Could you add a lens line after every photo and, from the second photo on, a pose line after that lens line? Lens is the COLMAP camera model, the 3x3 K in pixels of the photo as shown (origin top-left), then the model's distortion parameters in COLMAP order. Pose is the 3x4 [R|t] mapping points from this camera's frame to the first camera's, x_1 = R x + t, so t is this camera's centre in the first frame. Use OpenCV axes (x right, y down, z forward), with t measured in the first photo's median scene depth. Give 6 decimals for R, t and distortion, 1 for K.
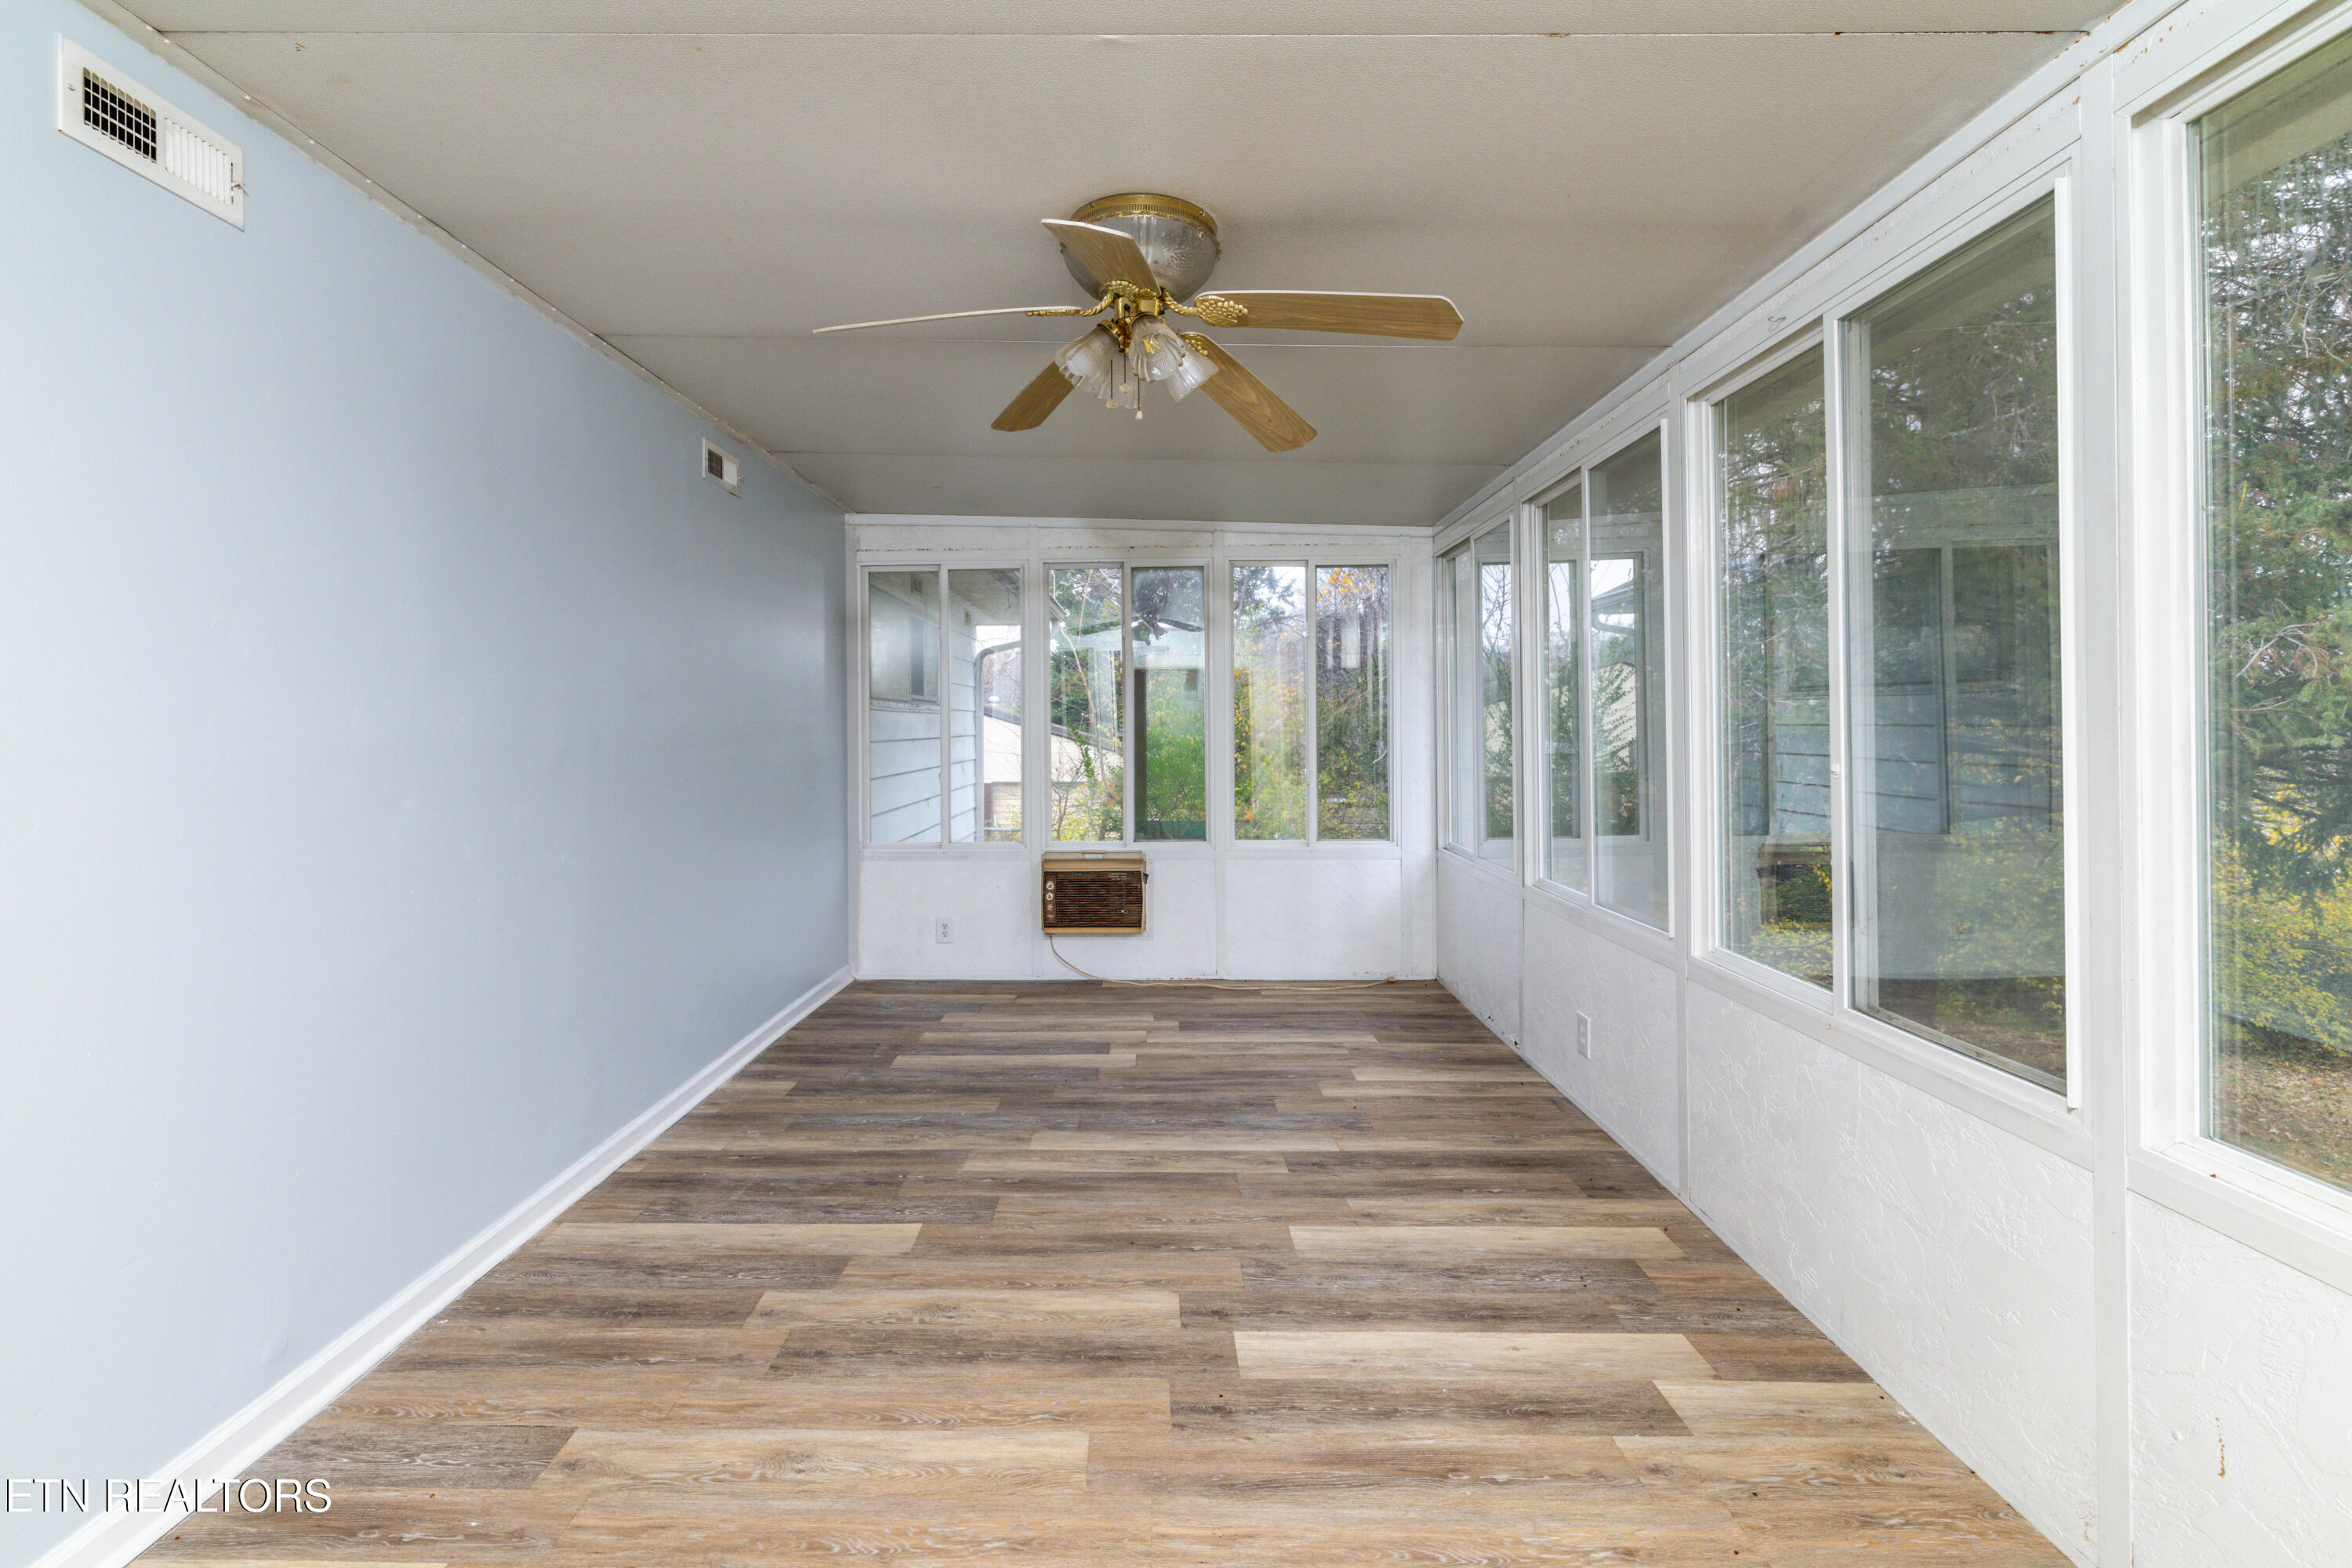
lens RADIAL K [[1021.1, 0, 1162.0], [0, 1021.1, 770.8], [0, 0, 1]] dist [-0.001660, -0.000007]
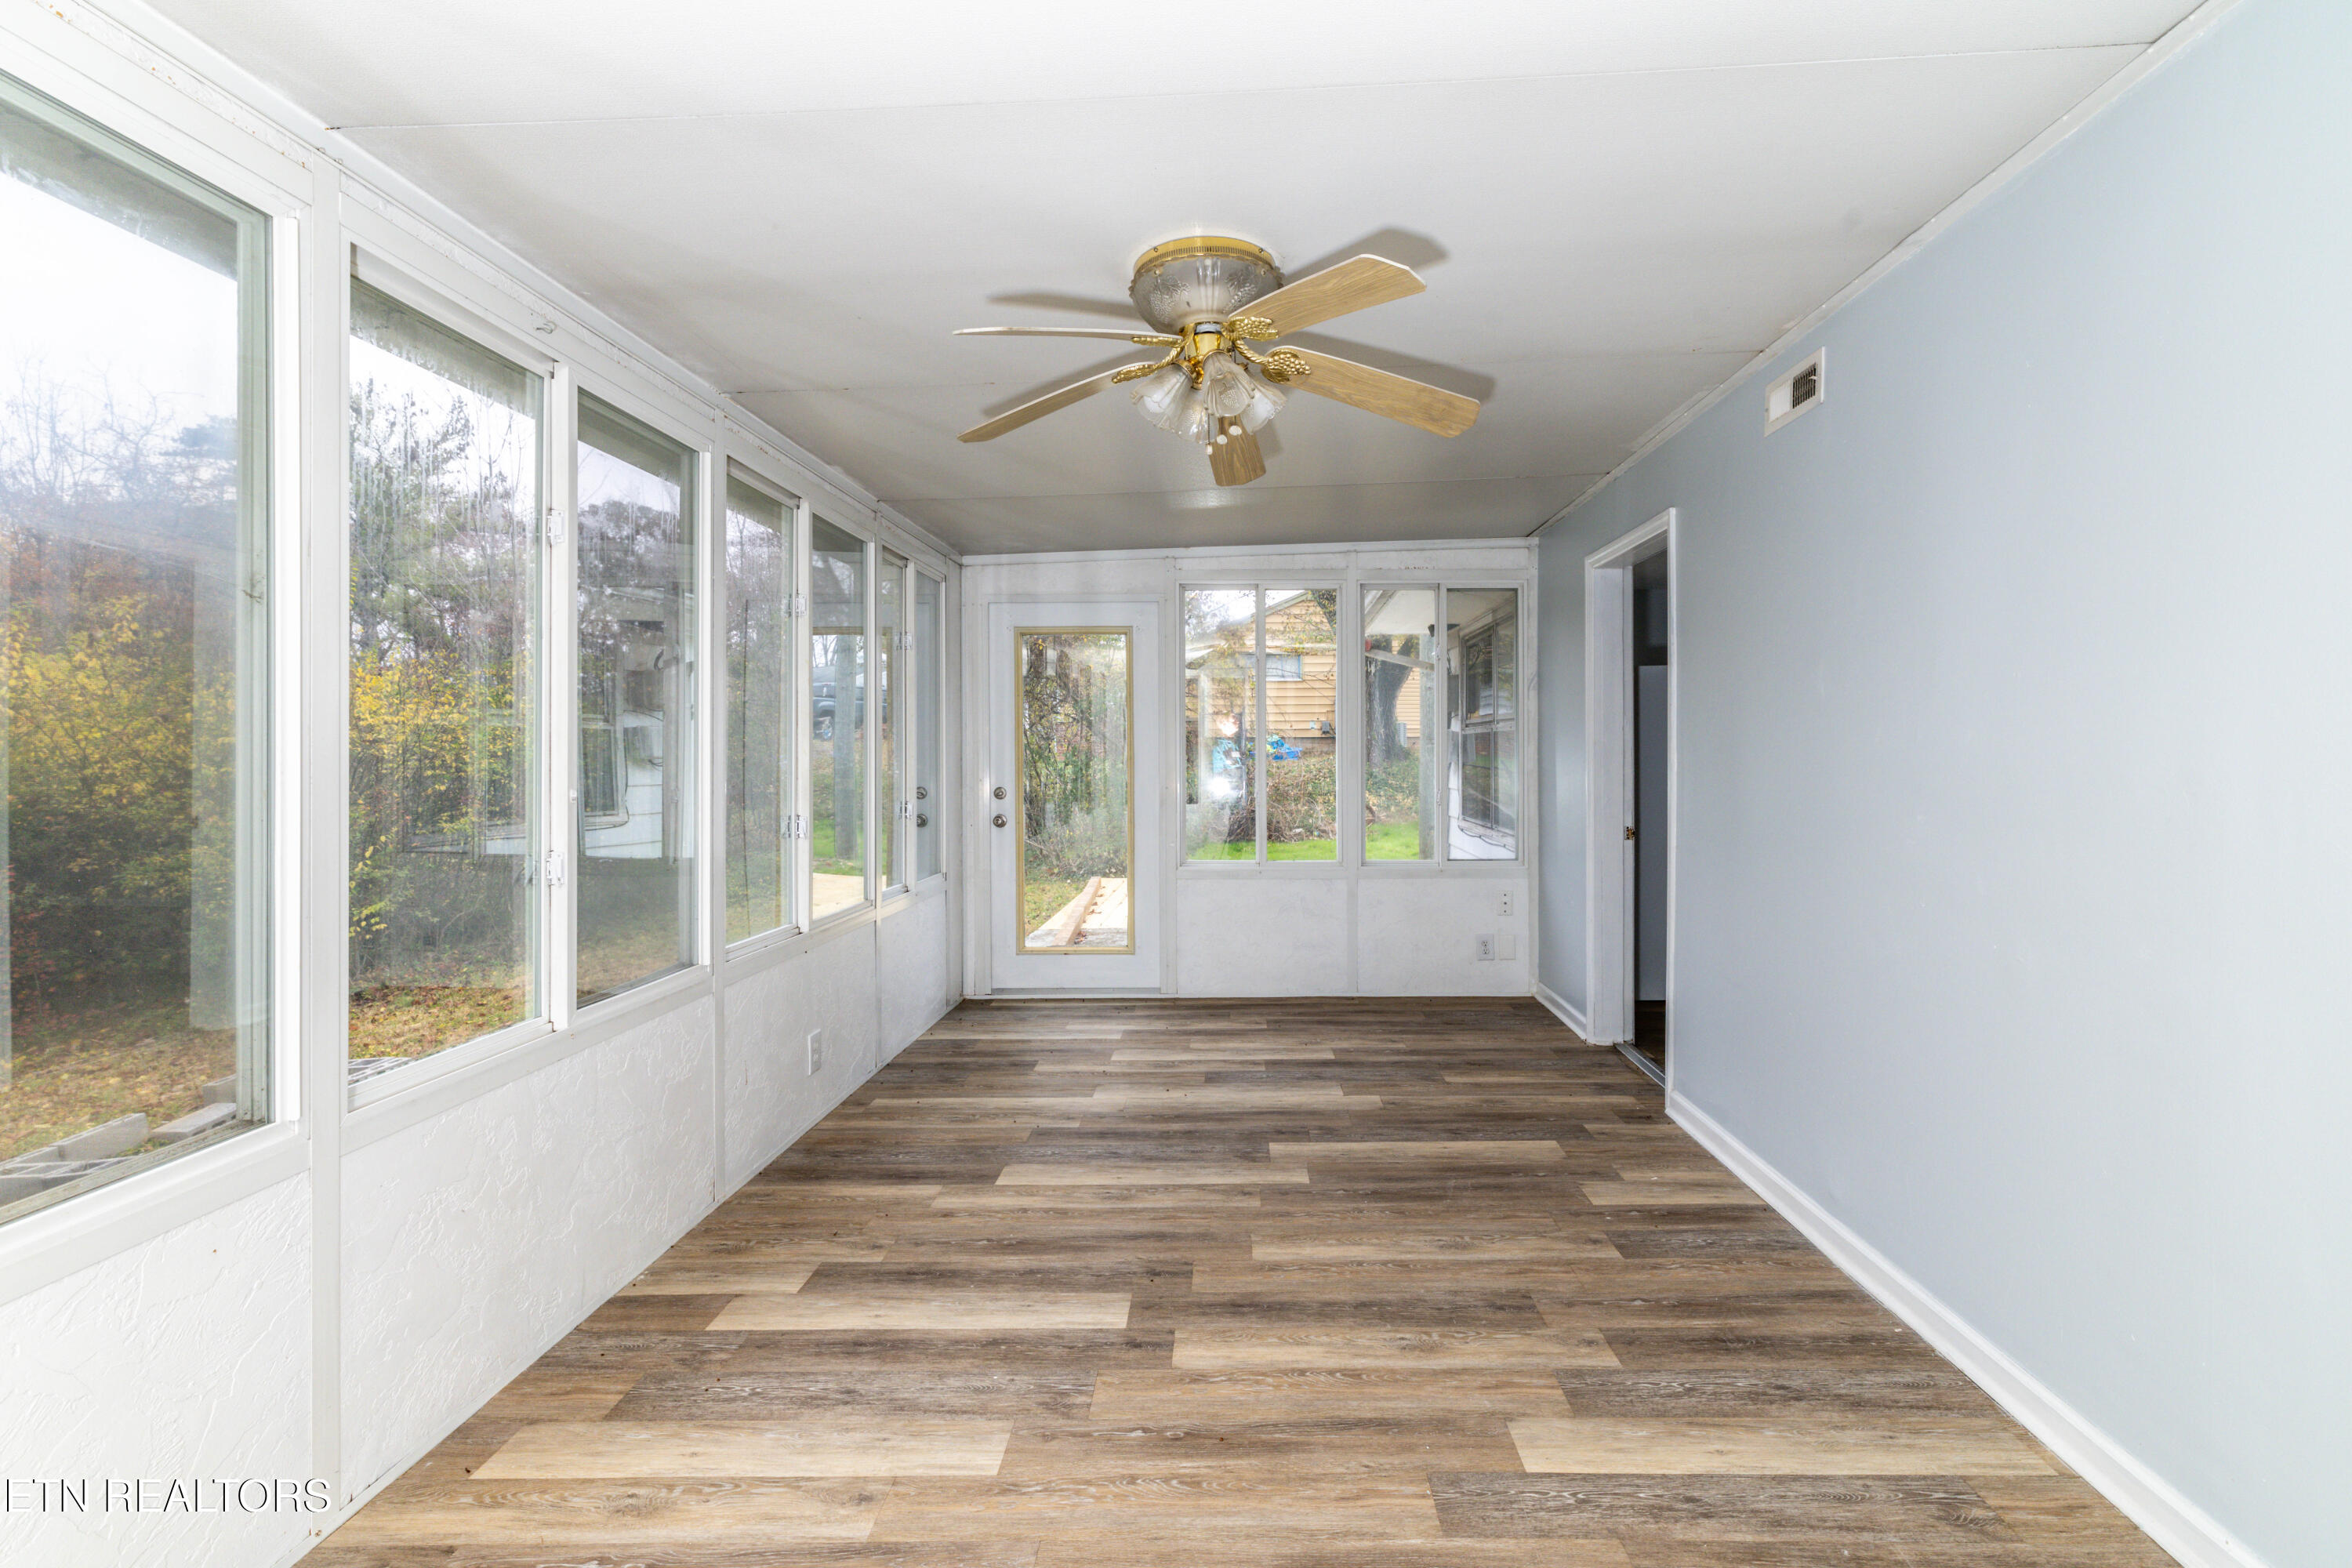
lens RADIAL K [[1021.1, 0, 1162.0], [0, 1021.1, 770.8], [0, 0, 1]] dist [-0.001660, -0.000007]
pose [[-0.996162, 0.008921, 0.087069, -0.062937], [0.013984, 0.998235, 0.057717, -0.084280], [-0.086401, 0.058713, -0.994529, 1.970688]]
